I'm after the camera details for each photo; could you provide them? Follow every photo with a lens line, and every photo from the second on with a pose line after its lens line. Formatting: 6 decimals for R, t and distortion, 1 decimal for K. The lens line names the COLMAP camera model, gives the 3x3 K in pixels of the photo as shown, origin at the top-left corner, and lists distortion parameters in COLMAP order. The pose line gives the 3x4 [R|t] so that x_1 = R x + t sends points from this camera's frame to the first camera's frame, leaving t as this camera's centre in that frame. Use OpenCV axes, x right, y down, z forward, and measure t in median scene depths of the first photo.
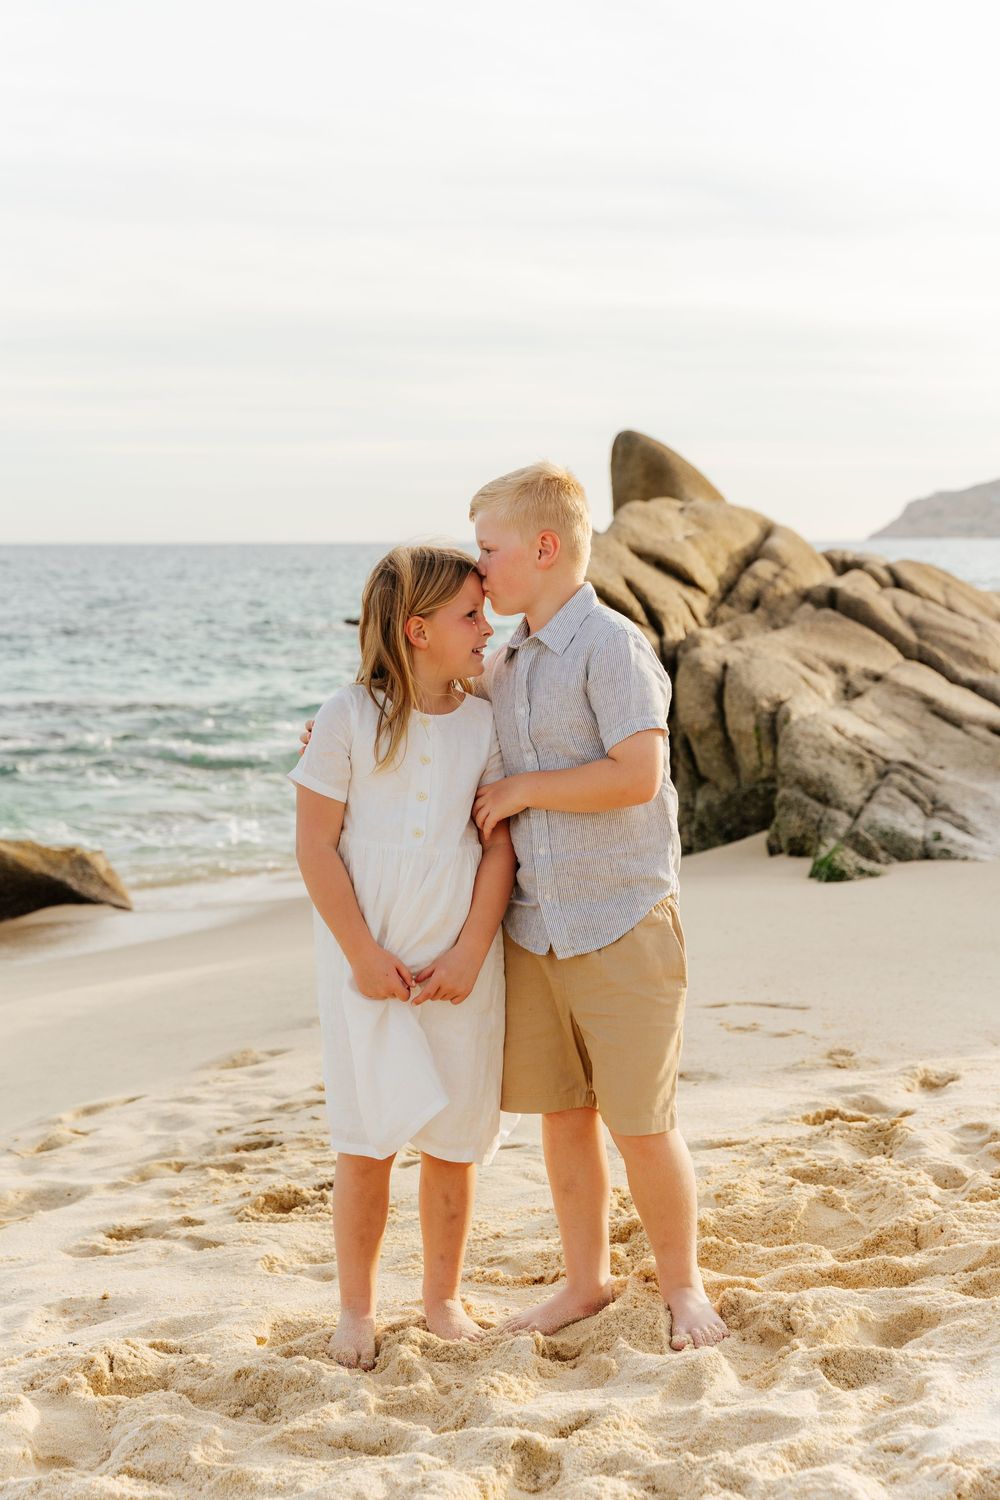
lens RADIAL K [[2140.3, 0, 500.2], [0, 2140.3, 750.1], [0, 0, 1]] dist [-0.006582, 0.000000]
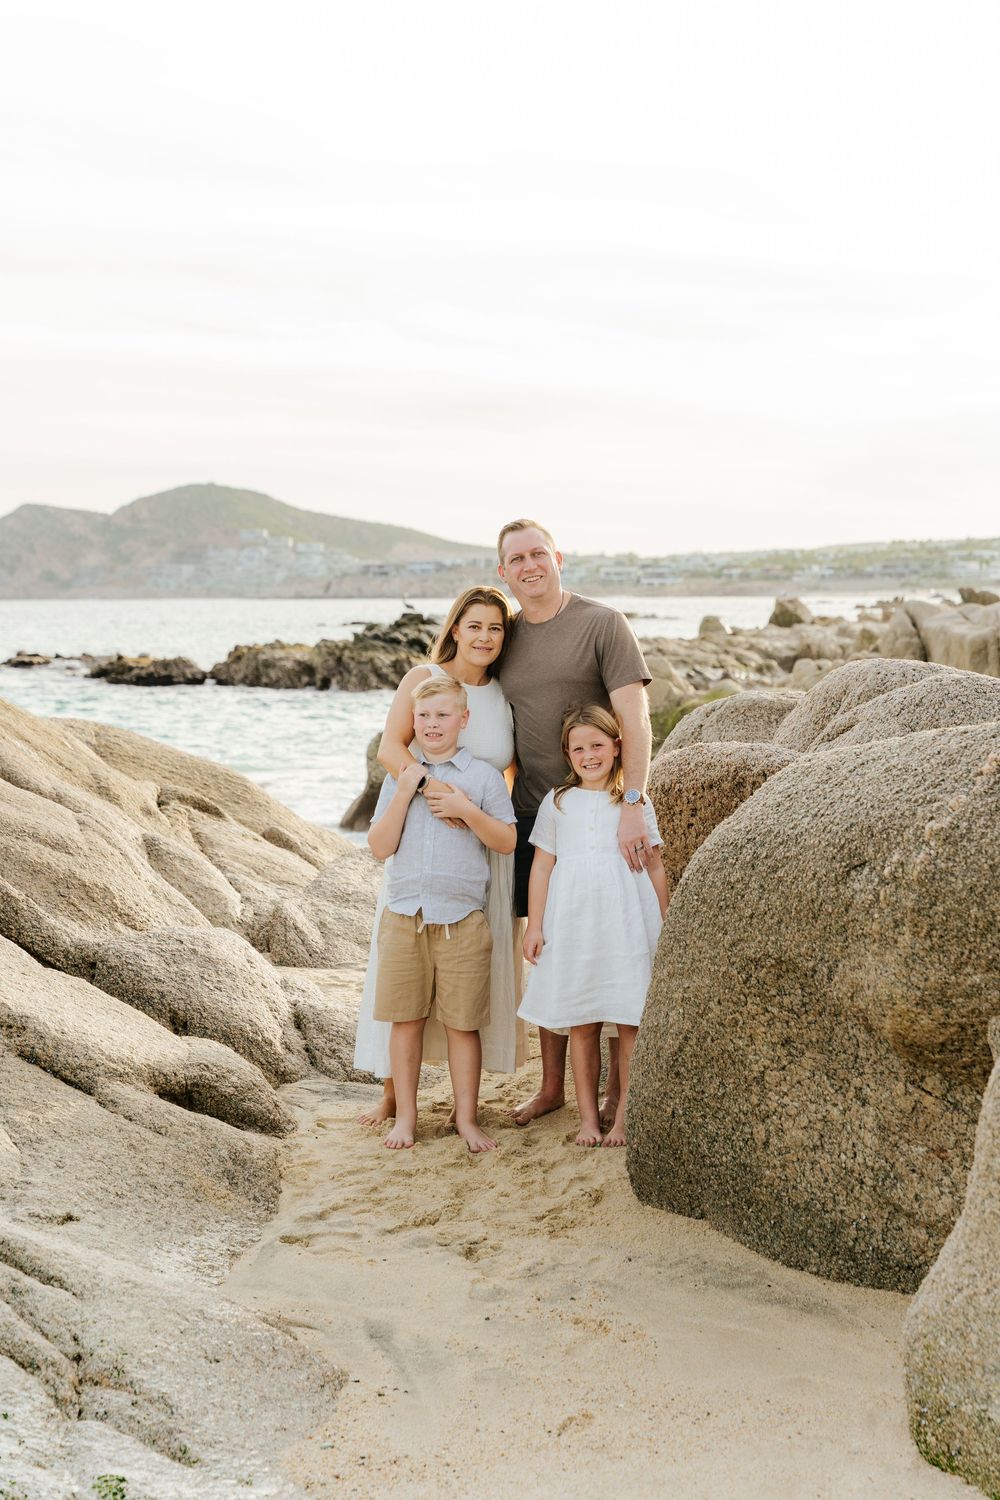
lens RADIAL K [[2993.6, 0, 500.2], [0, 2993.6, 749.4], [0, 0, 1]] dist [0.050170, 0.000000]
pose [[0.914745, -0.005852, 0.403989, 0.056803], [0.027083, 0.998534, -0.046858, -0.046220], [-0.403123, 0.053804, 0.913563, 0.445448]]
